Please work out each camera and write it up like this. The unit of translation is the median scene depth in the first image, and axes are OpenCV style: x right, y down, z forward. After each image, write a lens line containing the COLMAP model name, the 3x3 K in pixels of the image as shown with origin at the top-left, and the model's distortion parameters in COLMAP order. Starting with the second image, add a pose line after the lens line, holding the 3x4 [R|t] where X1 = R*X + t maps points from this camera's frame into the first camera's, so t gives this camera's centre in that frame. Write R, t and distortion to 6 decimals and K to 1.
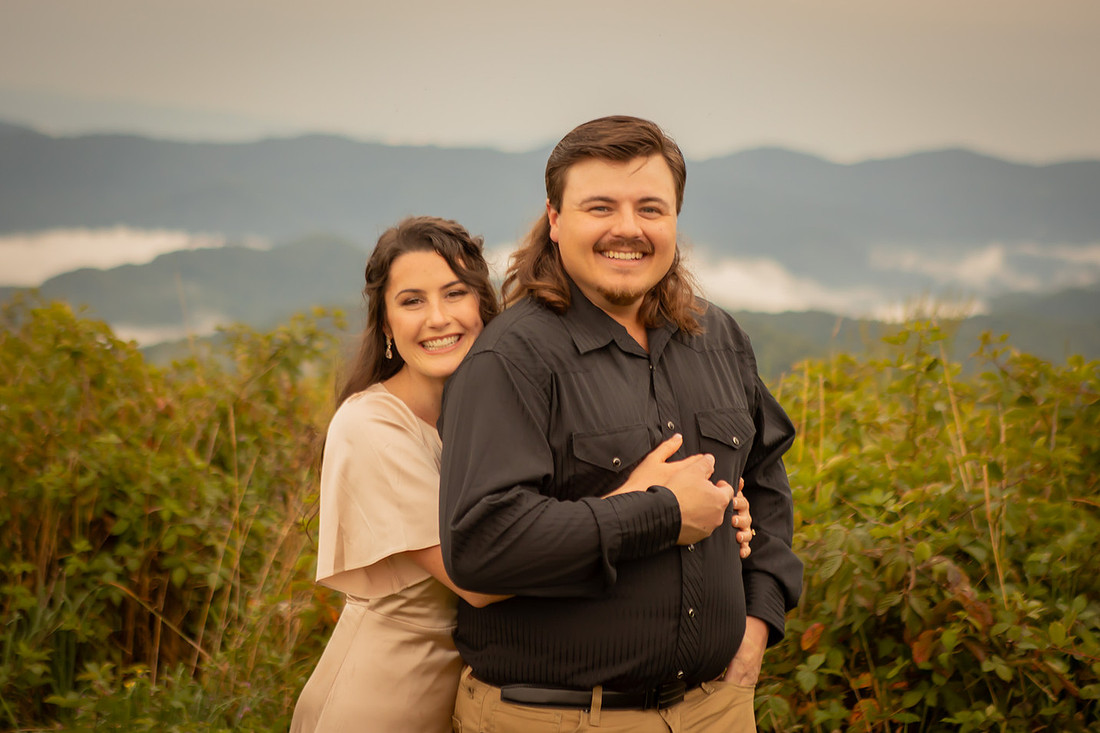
lens RADIAL K [[2693.0, 0, 547.6], [0, 2693.0, 270.1], [0, 0, 1]] dist [0.248630, 0.099080]
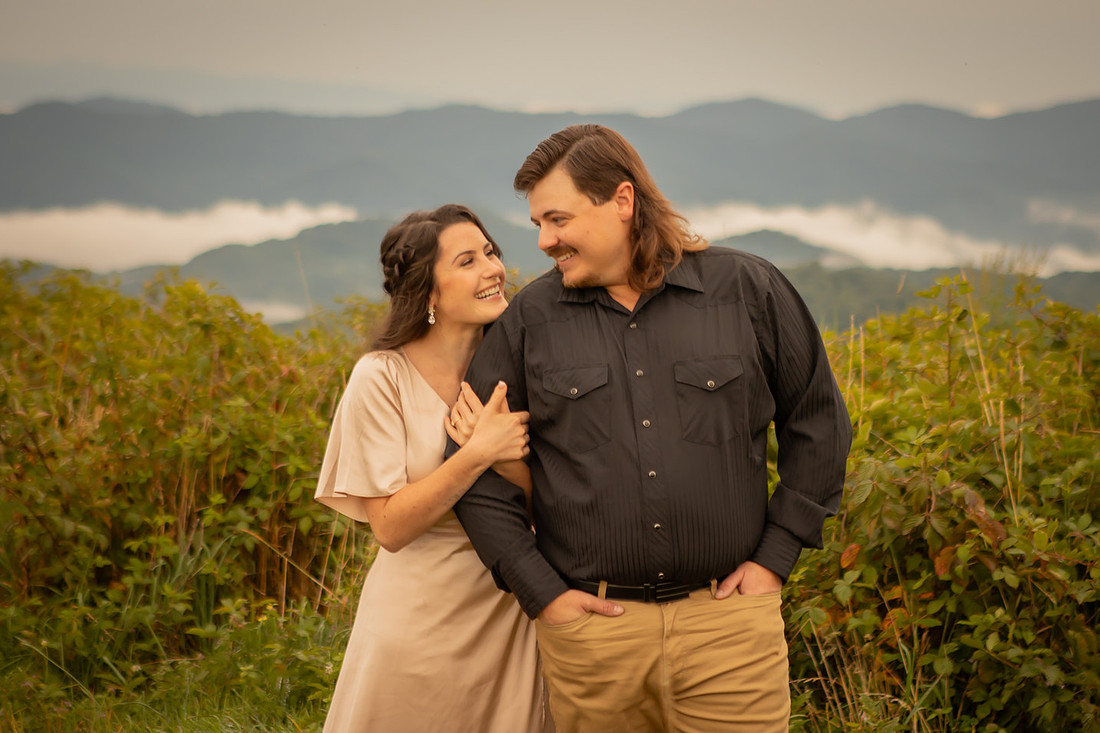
lens RADIAL K [[2708.0, 0, 591.6], [0, 2708.0, 326.0], [0, 0, 1]] dist [0.268152, -0.155822]
pose [[0.998914, -0.027113, -0.037898, 0.026459], [0.028367, 0.999054, 0.032970, -0.001577], [0.036968, -0.034009, 0.998738, -0.106410]]
